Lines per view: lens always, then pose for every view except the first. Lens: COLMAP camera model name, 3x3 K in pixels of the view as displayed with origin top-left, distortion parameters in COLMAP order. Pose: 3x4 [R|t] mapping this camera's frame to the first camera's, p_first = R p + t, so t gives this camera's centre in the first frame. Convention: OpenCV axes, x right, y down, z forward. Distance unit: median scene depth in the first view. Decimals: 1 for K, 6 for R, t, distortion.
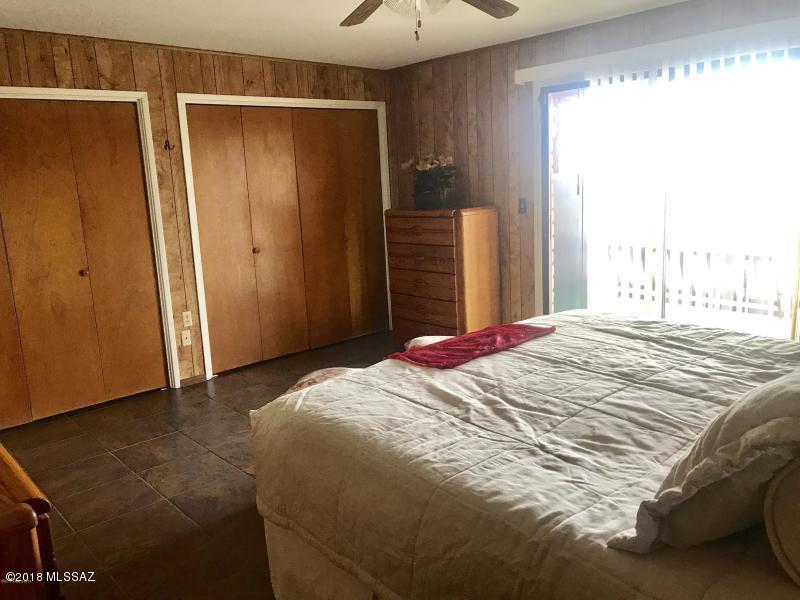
lens RADIAL K [[656.8, 0, 401.0], [0, 656.8, 296.8], [0, 0, 1]] dist [0.021130, -0.010168]
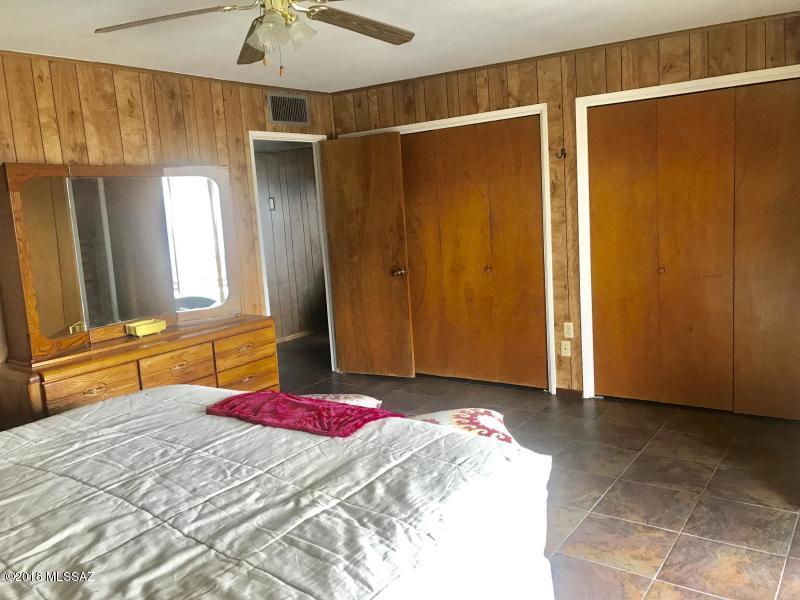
lens RADIAL K [[656.8, 0, 401.0], [0, 656.8, 296.8], [0, 0, 1]] dist [0.021130, -0.010168]
pose [[0.214987, 0.176638, -0.960510, 0.579218], [-0.125772, 0.980325, 0.152131, -0.138523], [0.968484, 0.088099, 0.232973, 0.552773]]
